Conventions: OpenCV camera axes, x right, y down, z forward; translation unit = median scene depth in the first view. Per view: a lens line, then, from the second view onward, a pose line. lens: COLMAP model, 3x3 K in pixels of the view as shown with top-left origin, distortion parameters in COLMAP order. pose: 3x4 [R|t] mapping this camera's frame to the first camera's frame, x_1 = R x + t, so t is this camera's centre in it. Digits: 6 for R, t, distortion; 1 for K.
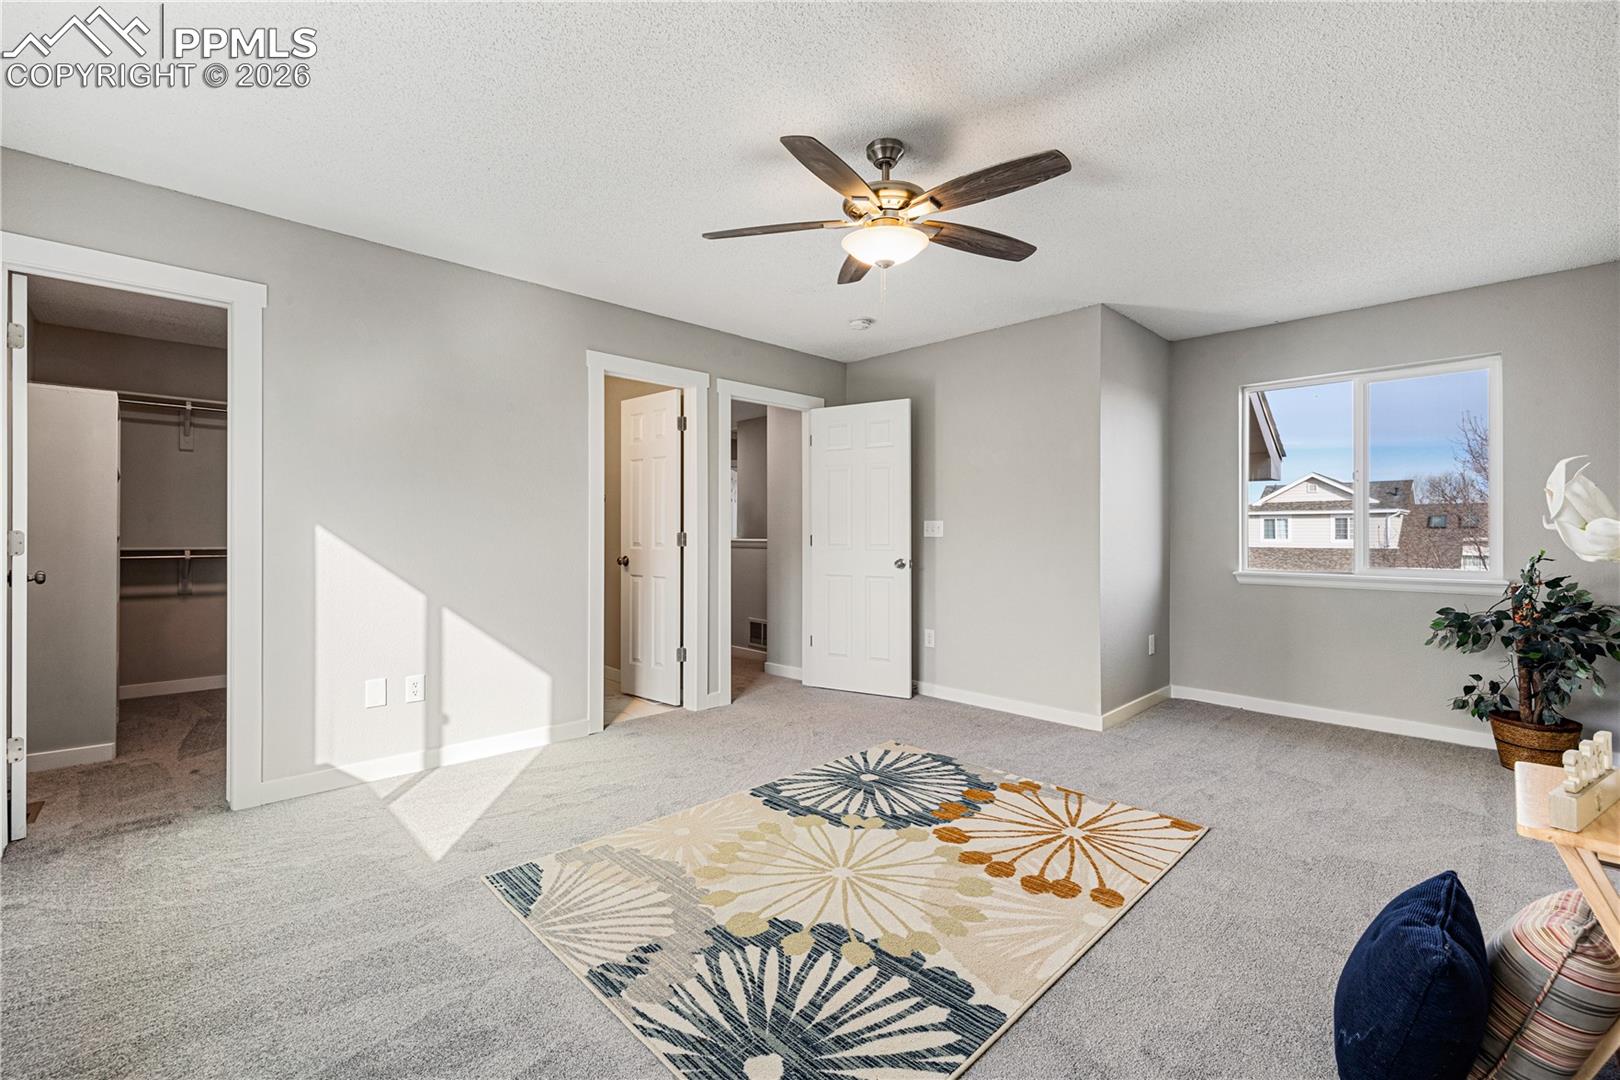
lens RADIAL K [[687.7, 0, 804.5], [0, 687.7, 538.5], [0, 0, 1]] dist [-0.000271, -0.001052]
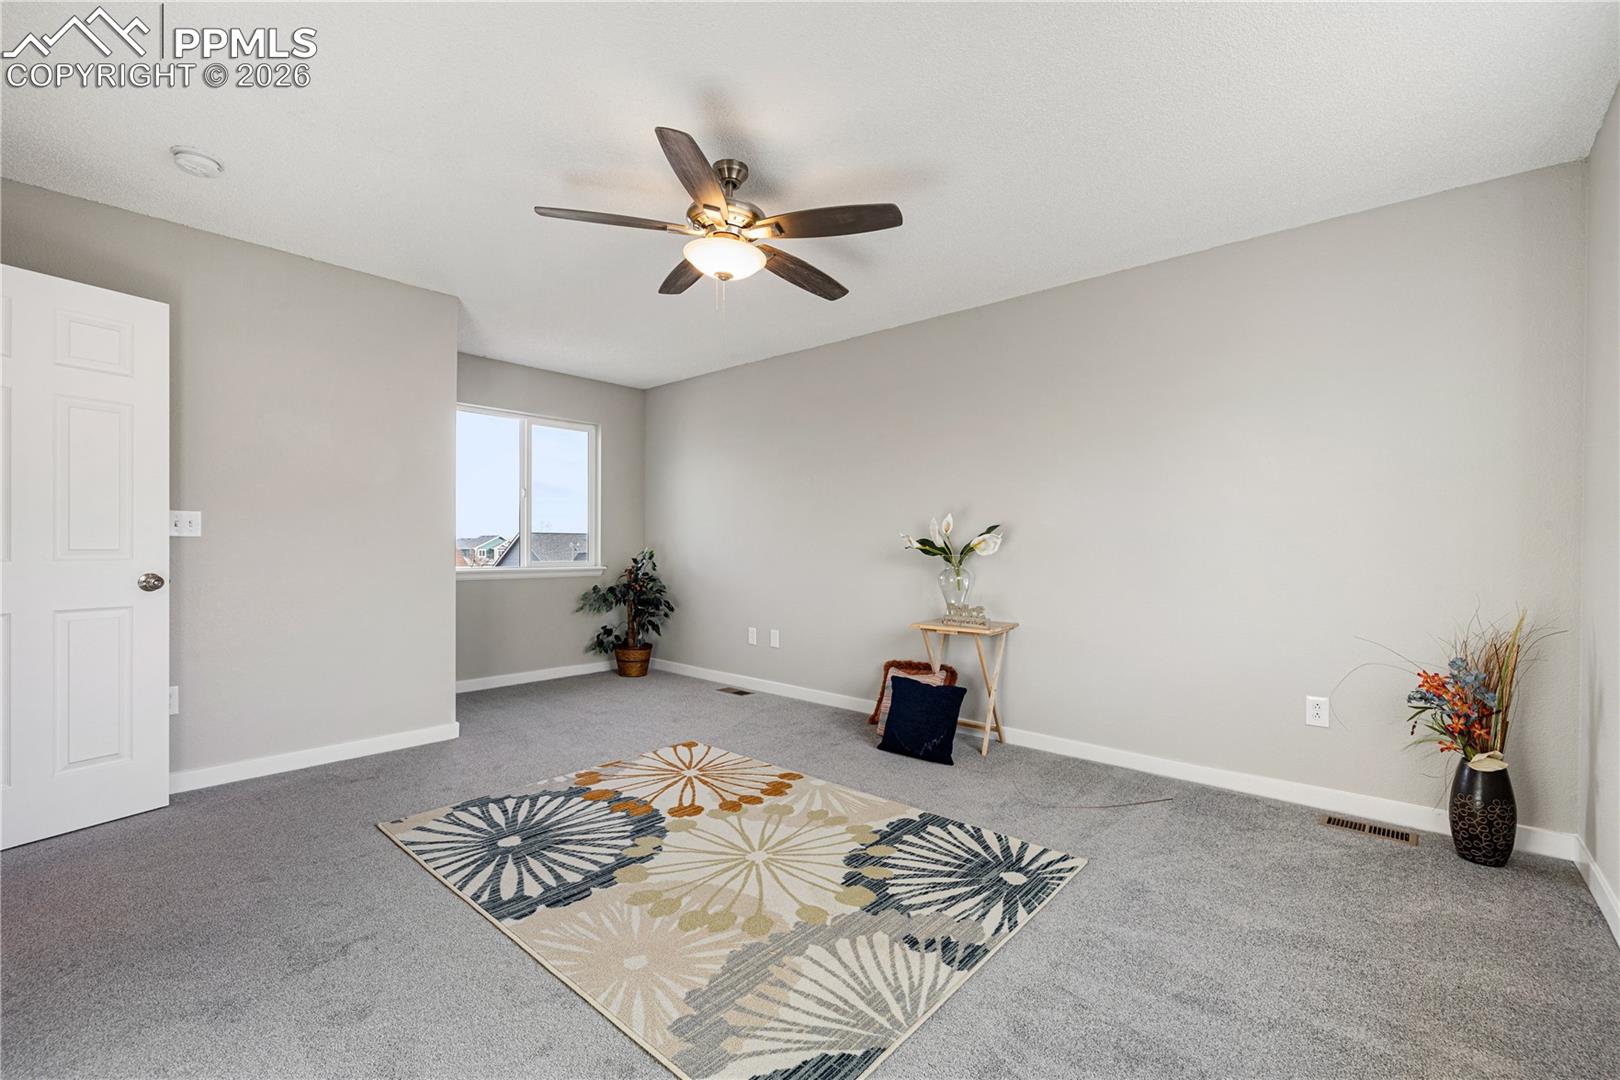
lens RADIAL K [[687.7, 0, 810.3], [0, 687.7, 543.4], [0, 0, 1]] dist [-0.000271, -0.001052]
pose [[-0.078502, -0.001775, 0.996912, -0.872450], [-0.002272, 0.999996, 0.001601, 0.005355], [-0.996911, -0.002139, -0.078505, 0.876457]]
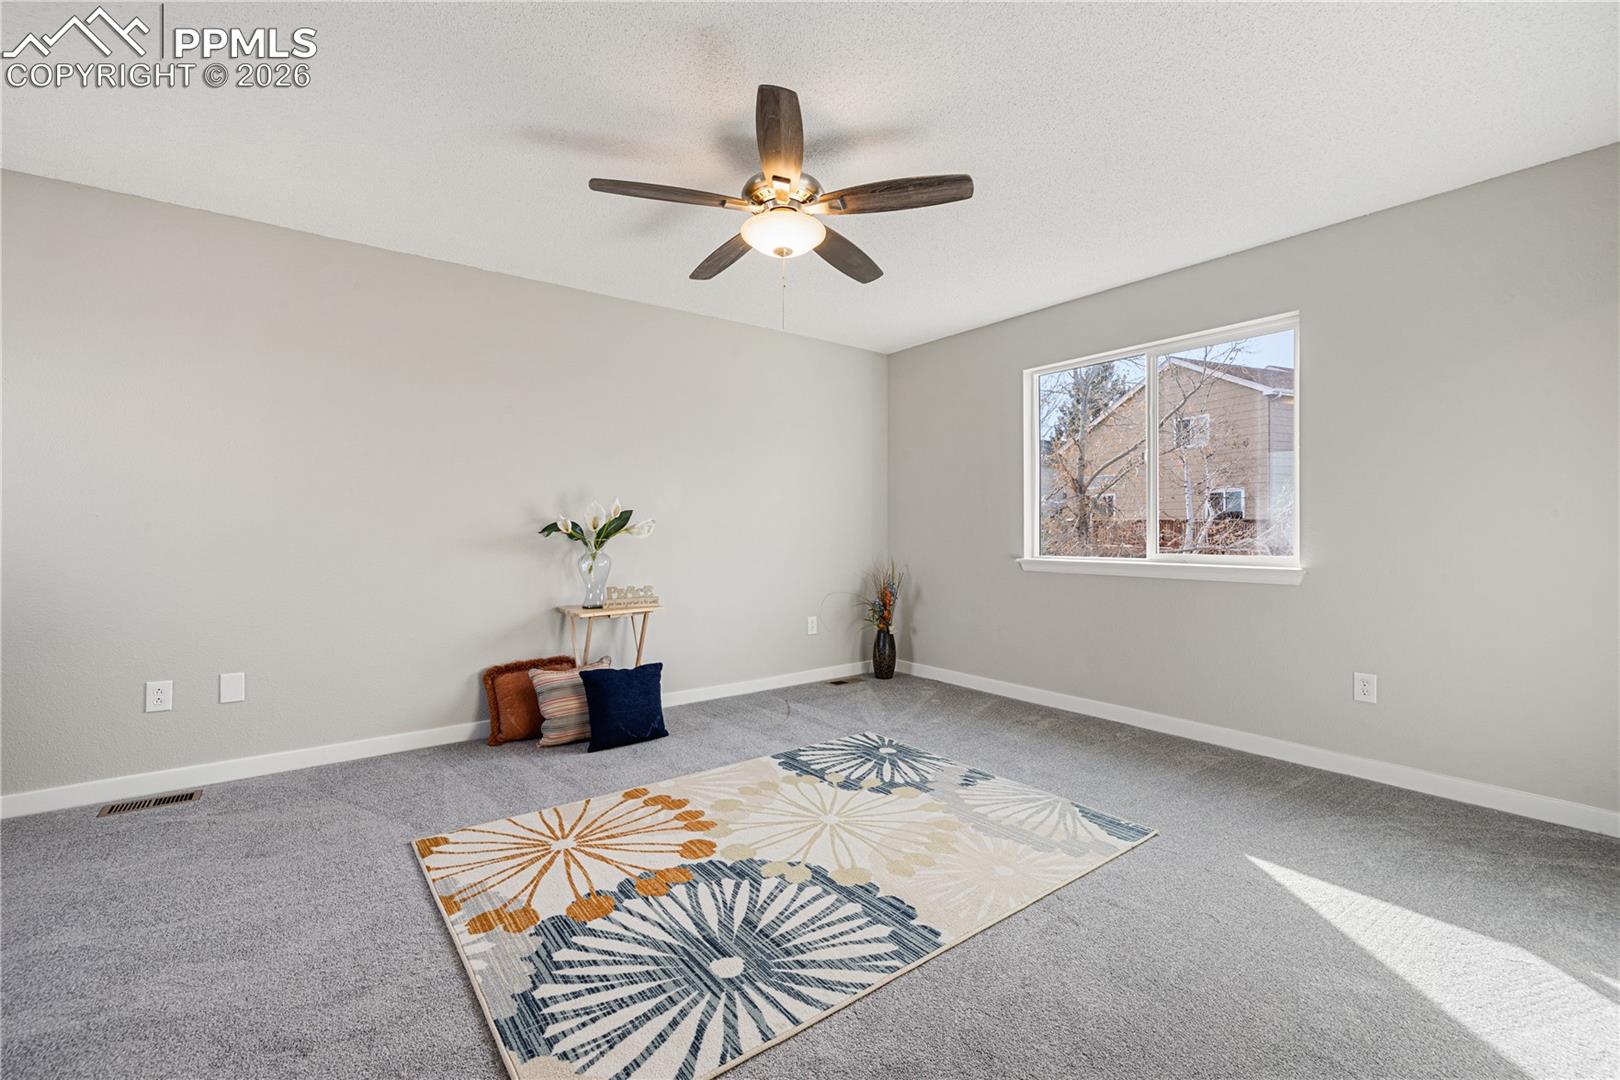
lens RADIAL K [[687.7, 0, 809.4], [0, 687.7, 531.8], [0, 0, 1]] dist [-0.000271, -0.001052]
pose [[-0.992804, -0.002188, 0.119731, -0.040384], [-0.001189, 0.999964, 0.008412, 0.003961], [-0.119745, 0.008209, -0.992771, 1.853001]]
